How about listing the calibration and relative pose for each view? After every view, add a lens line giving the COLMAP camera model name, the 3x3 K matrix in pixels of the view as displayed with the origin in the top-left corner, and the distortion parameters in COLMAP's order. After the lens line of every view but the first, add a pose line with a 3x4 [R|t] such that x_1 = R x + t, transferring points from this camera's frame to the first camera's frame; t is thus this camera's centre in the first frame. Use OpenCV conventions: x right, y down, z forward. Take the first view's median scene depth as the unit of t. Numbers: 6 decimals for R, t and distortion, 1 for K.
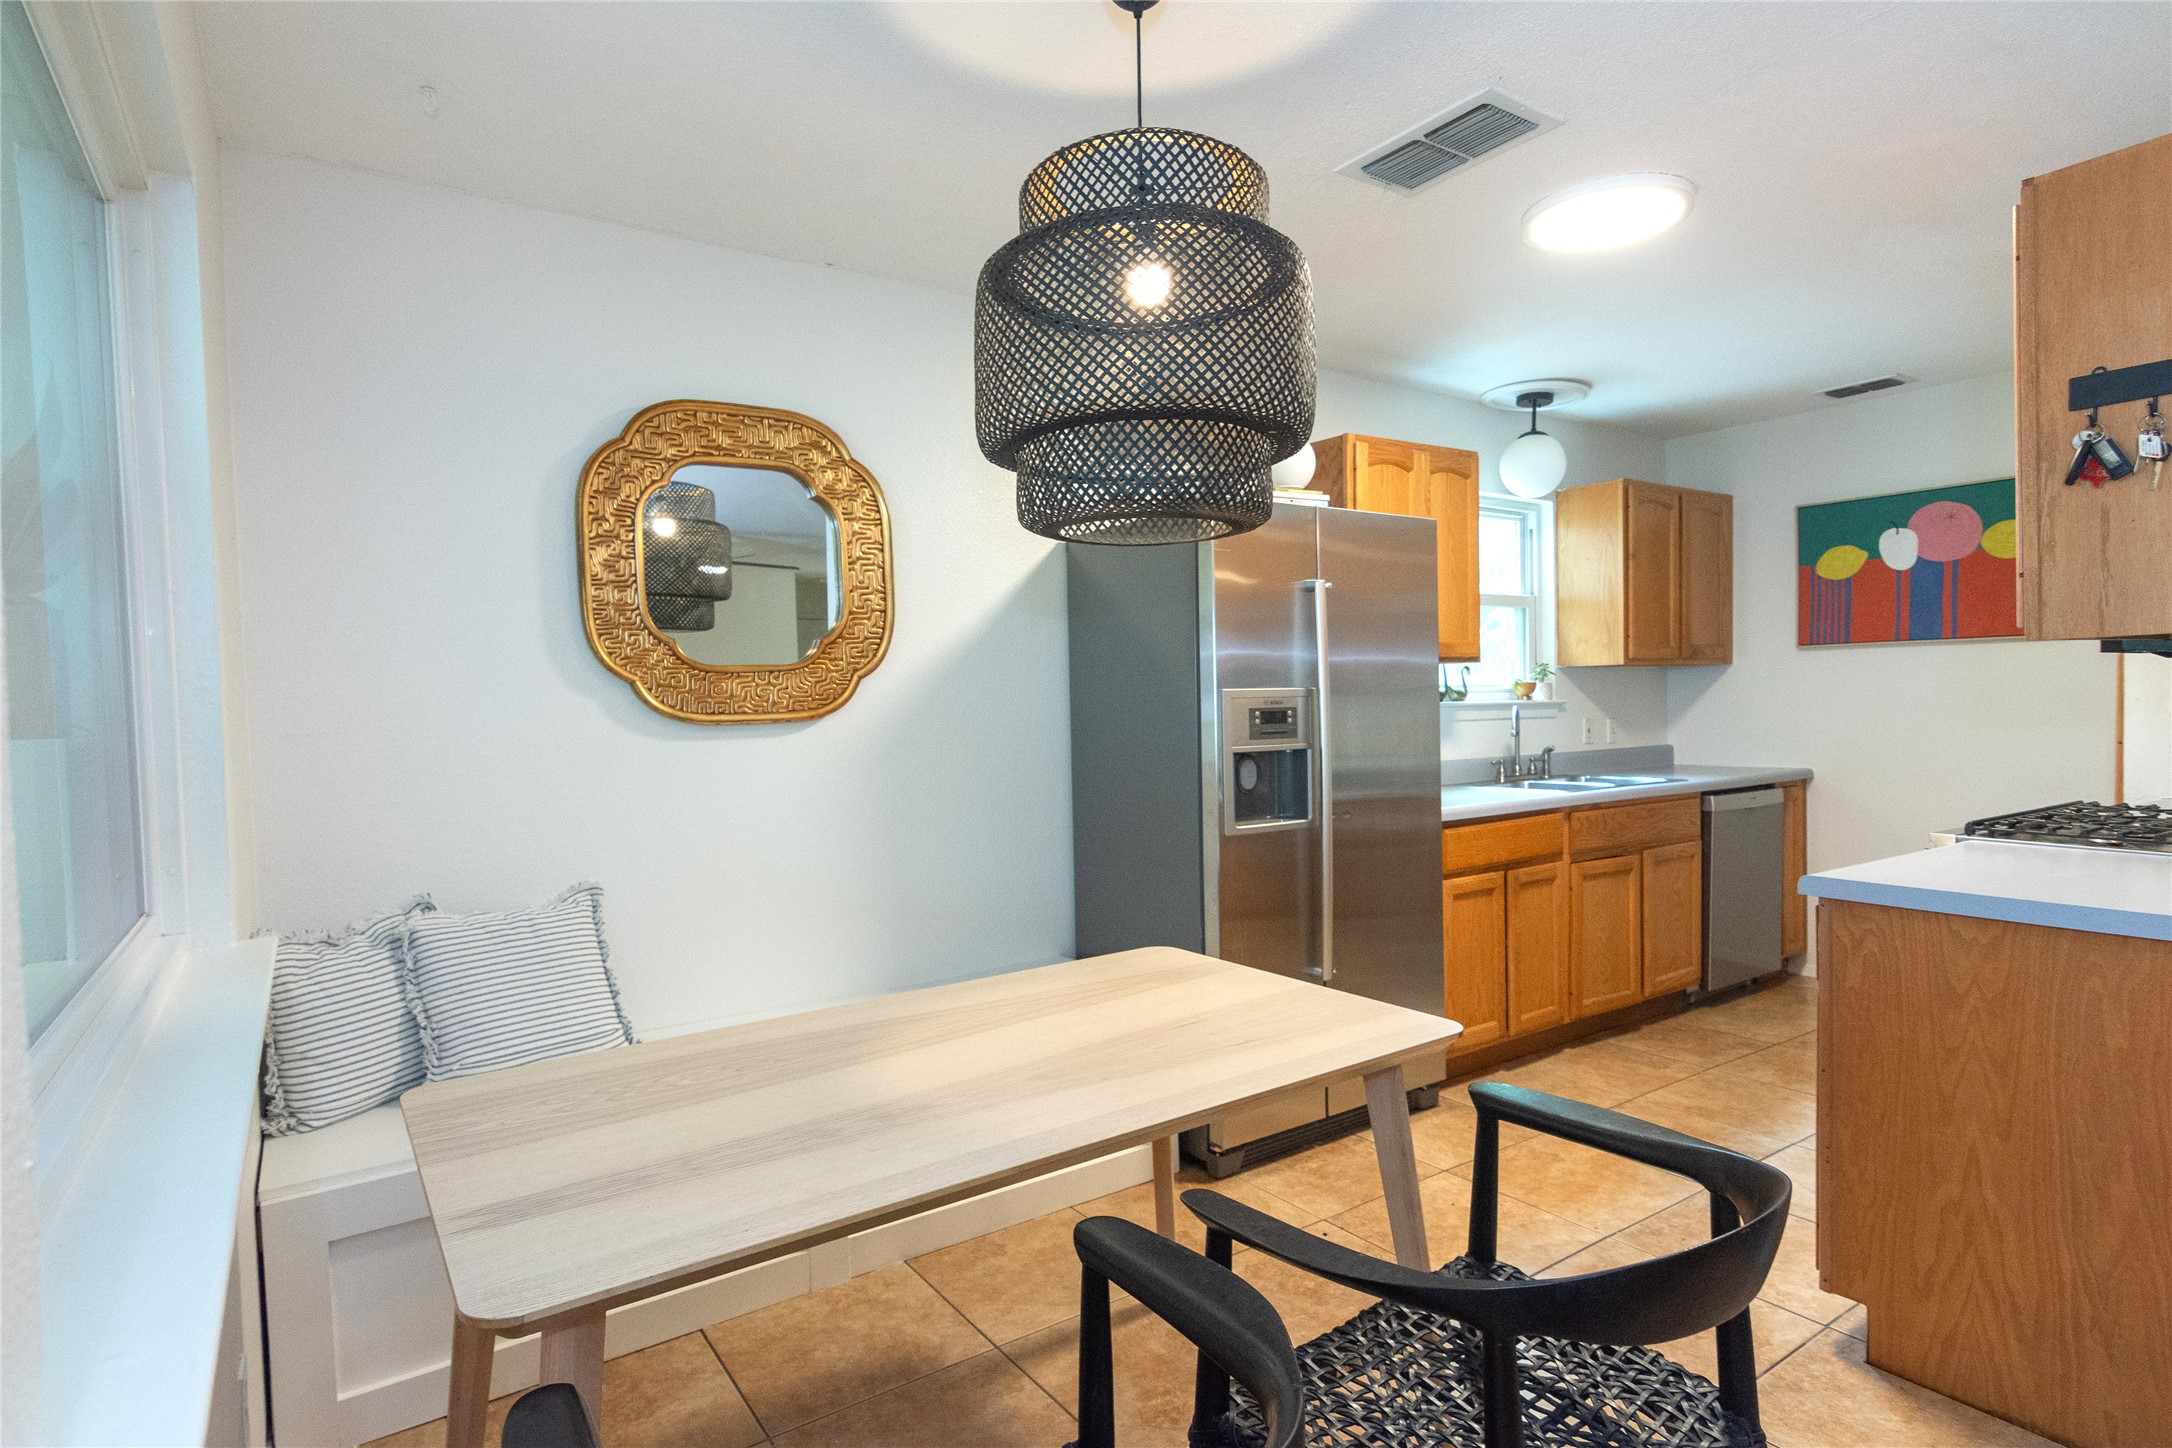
lens RADIAL K [[1095.5, 0, 1097.9], [0, 1095.5, 734.5], [0, 0, 1]] dist [-0.003359, 0.001998]
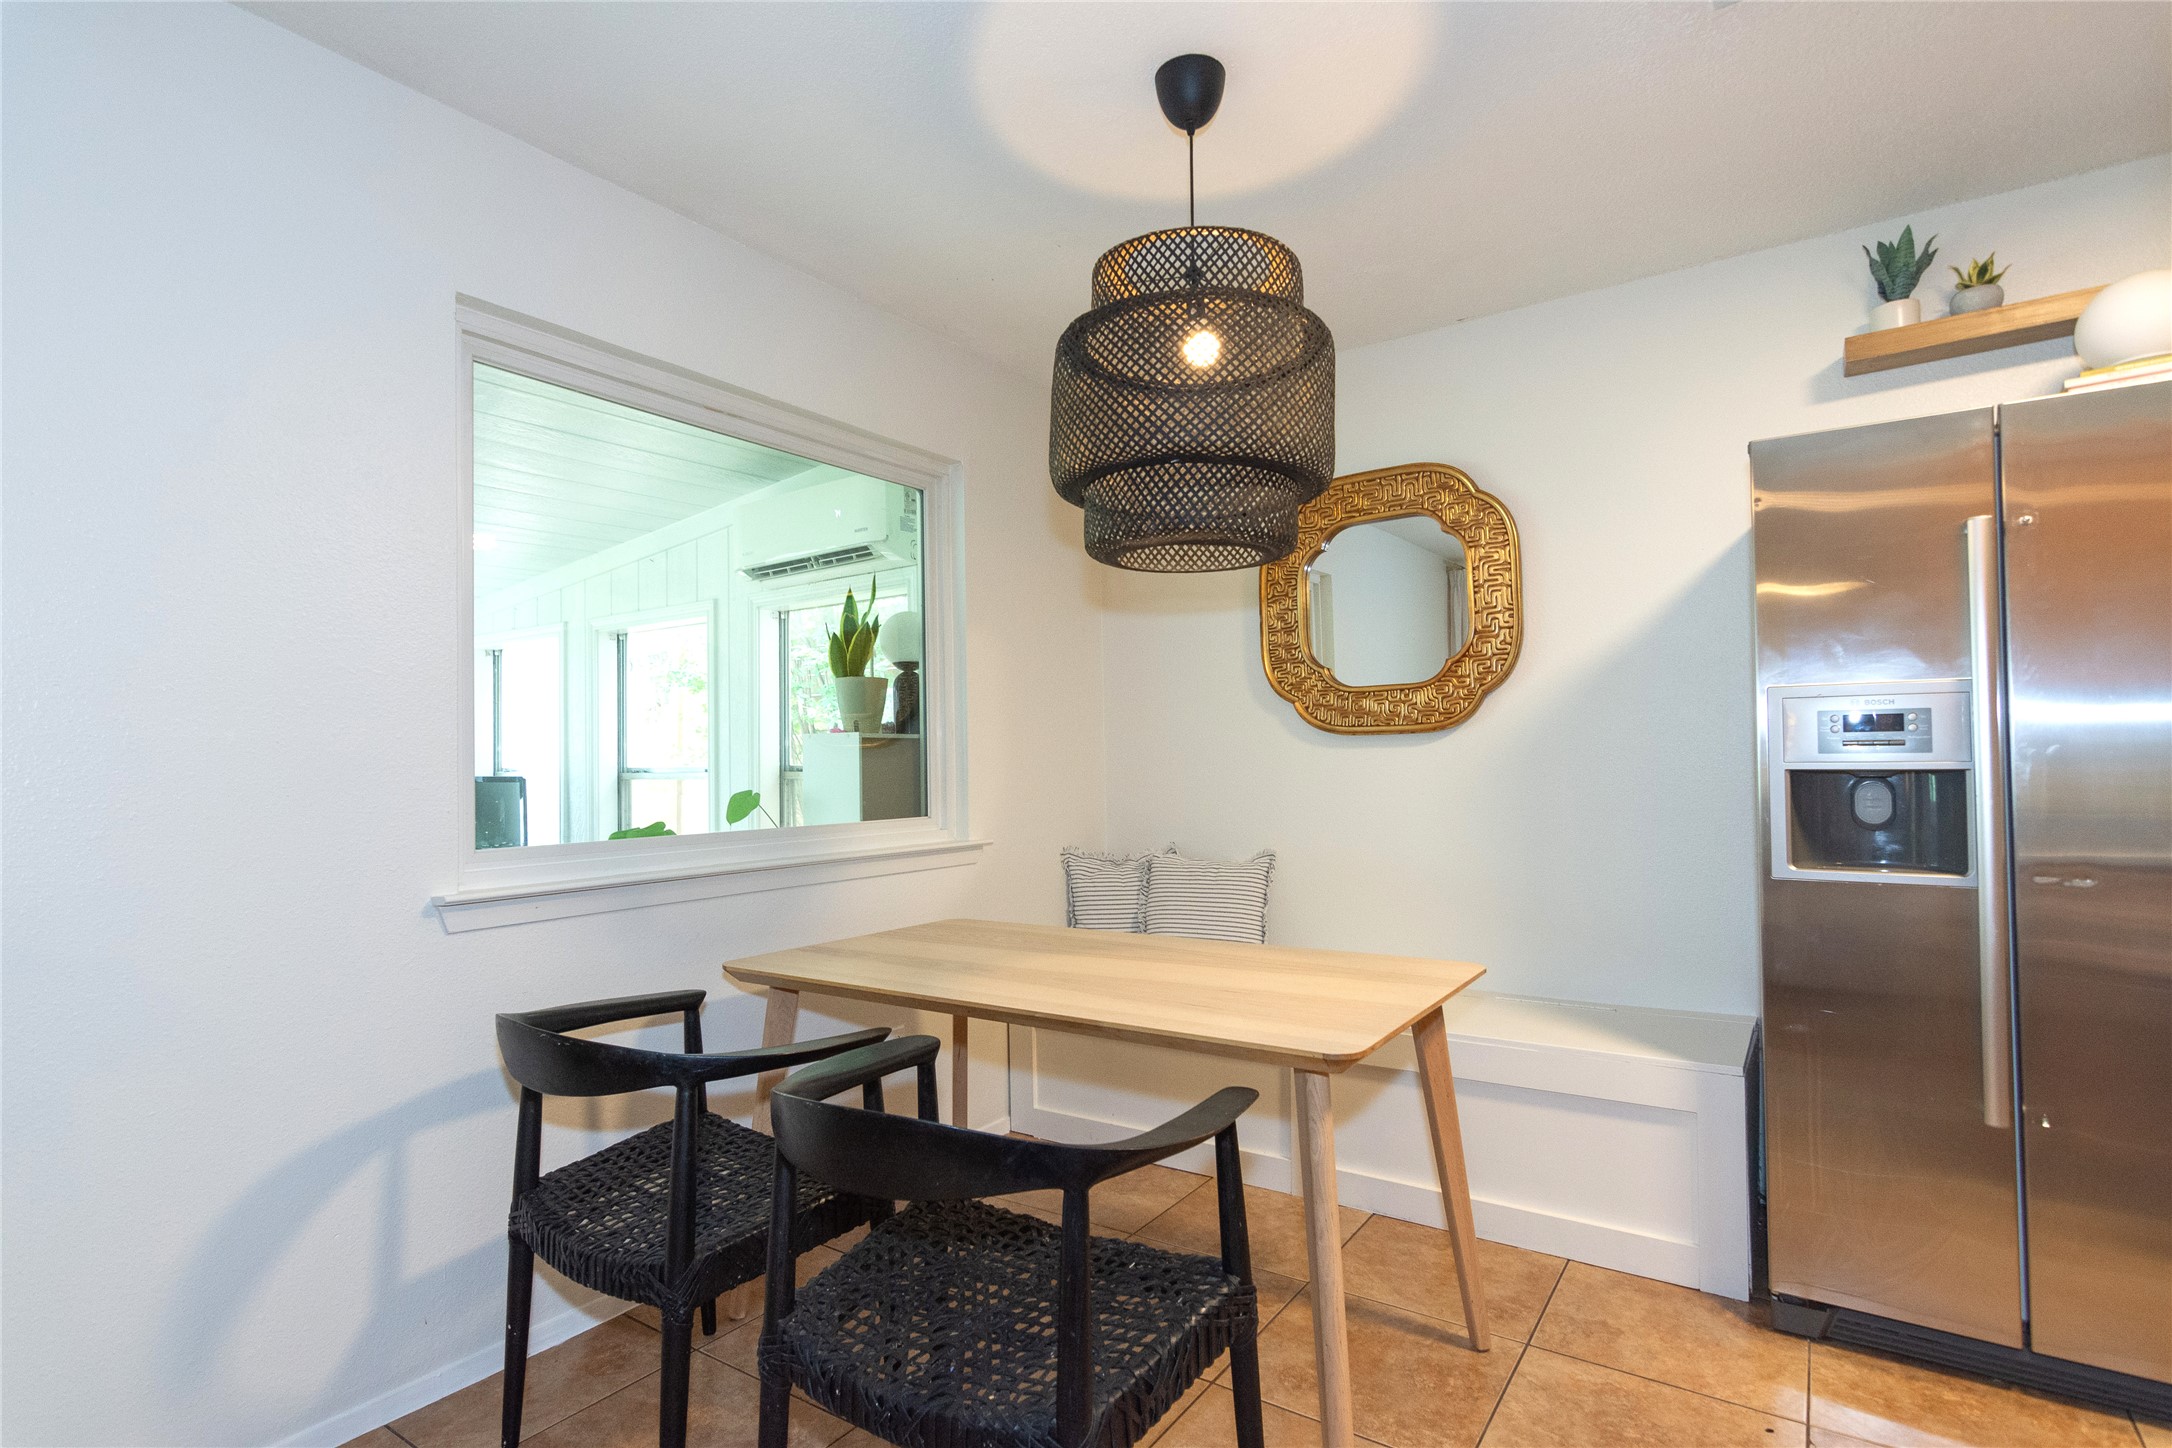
lens RADIAL K [[1074.6, 0, 1101.4], [0, 1074.6, 732.5], [0, 0, 1]] dist [-0.004734, 0.000163]
pose [[0.368707, -0.006749, -0.929521, 0.472890], [-0.025057, 0.999538, -0.017197, 0.010981], [0.929208, 0.029632, 0.368368, 0.207774]]
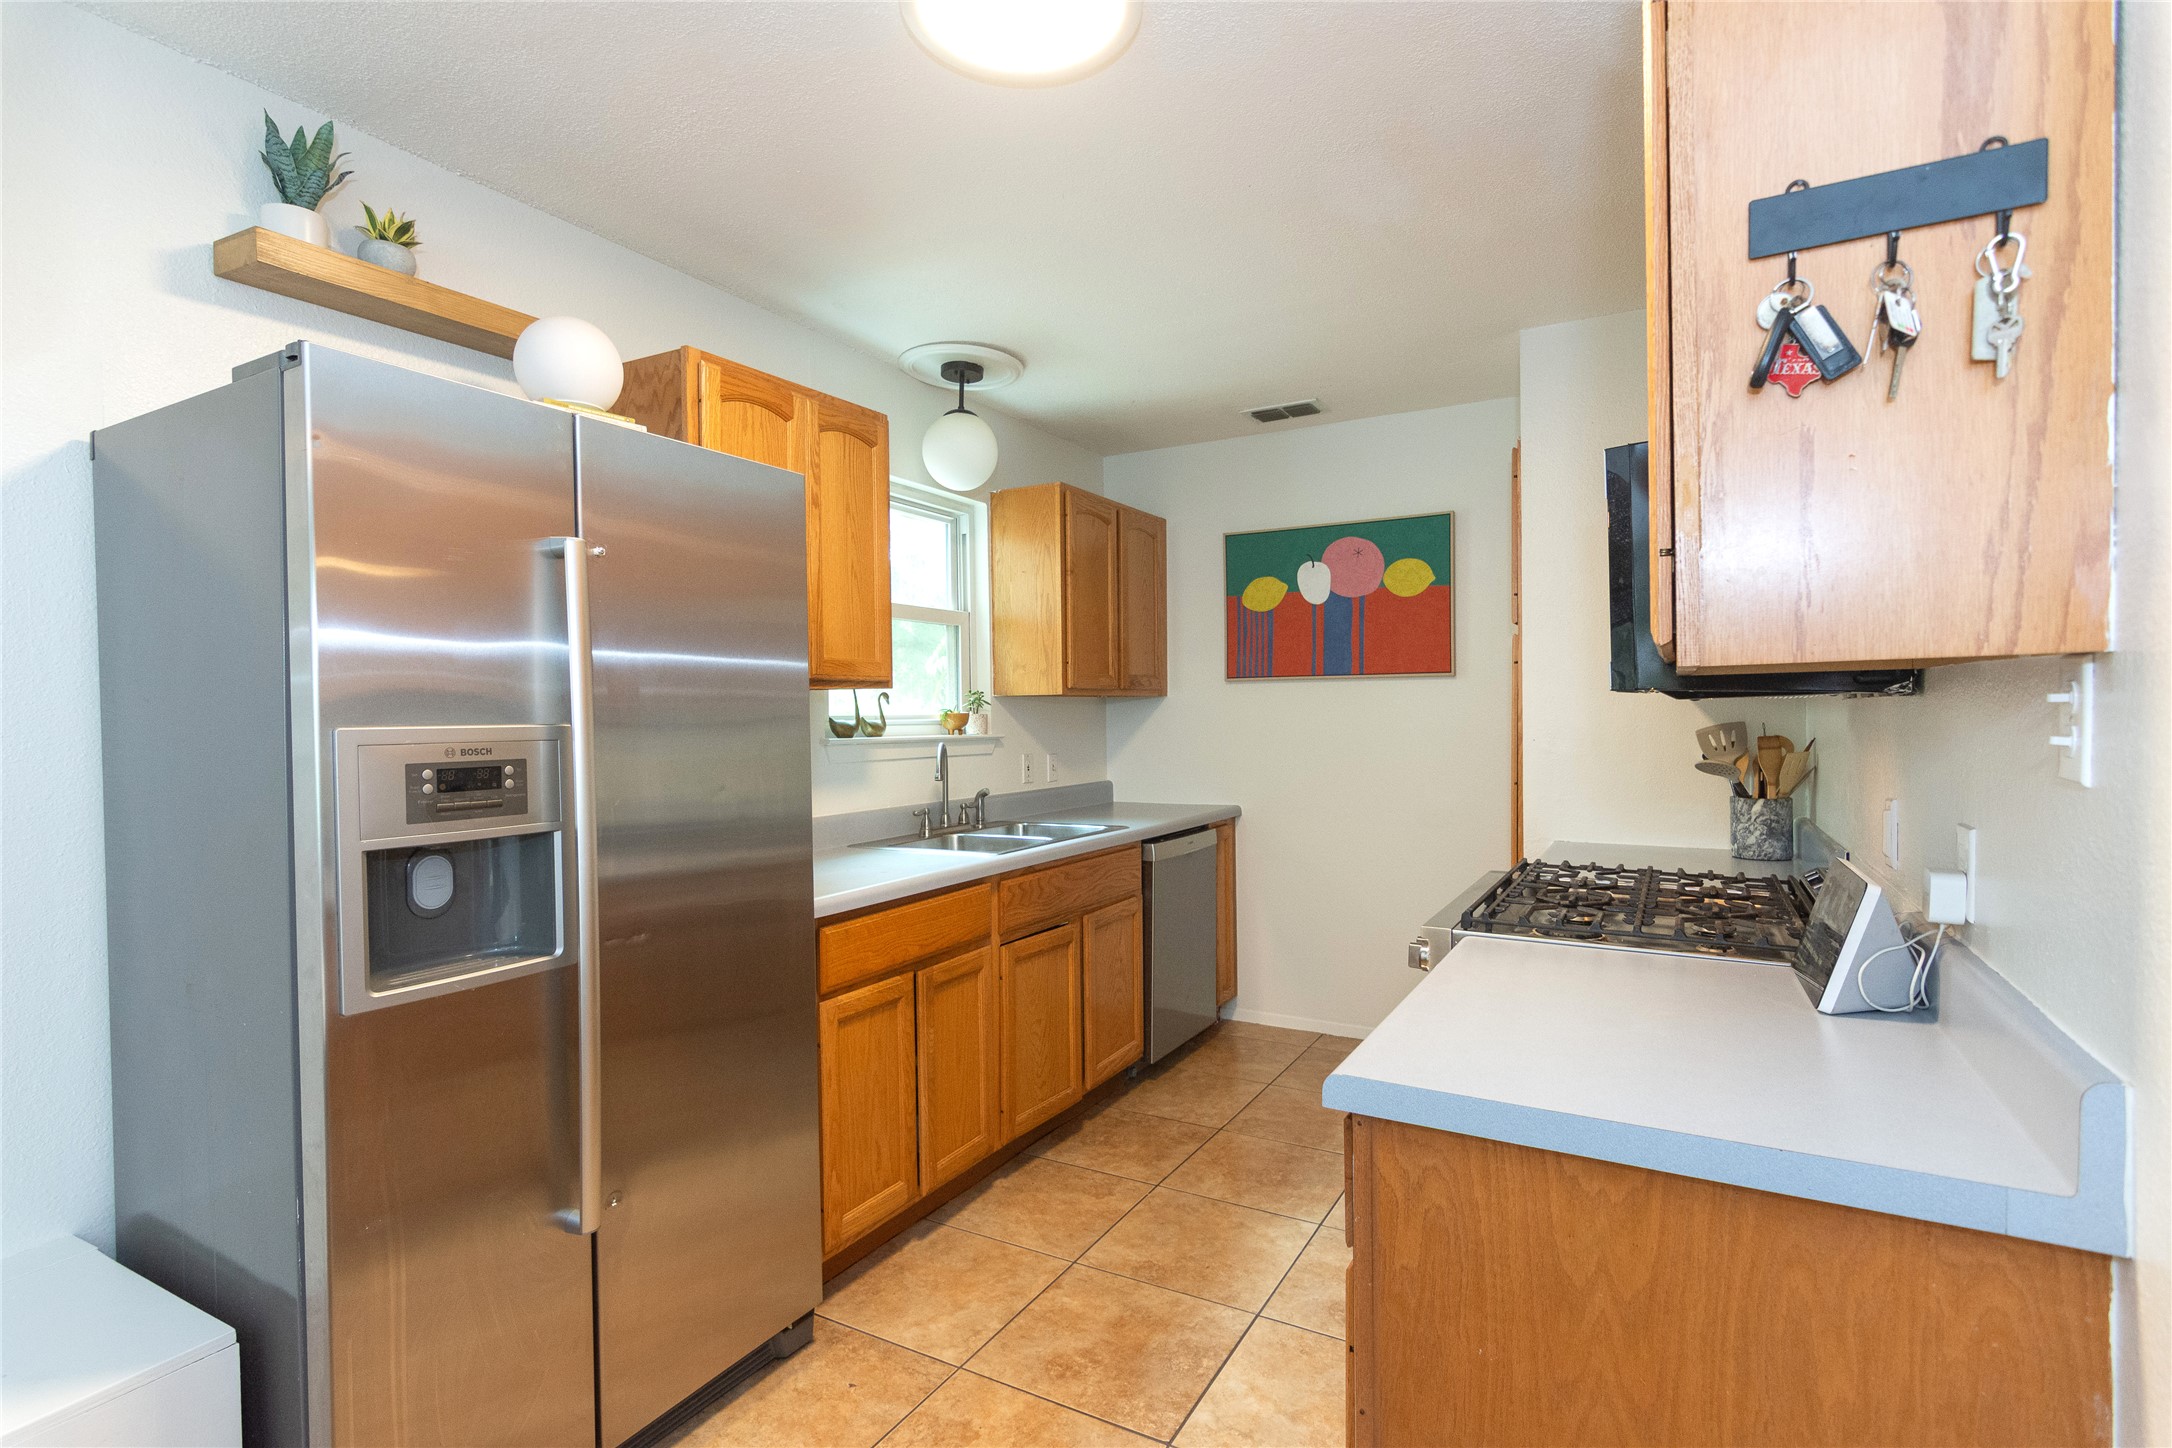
lens RADIAL K [[1074.6, 0, 1073.5], [0, 1074.6, 725.9], [0, 0, 1]] dist [-0.004734, 0.000163]
pose [[0.900107, 0.006419, 0.435623, 0.150364], [0.006551, 0.999579, -0.028265, -0.019278], [-0.435621, 0.028296, 0.899686, 0.294489]]
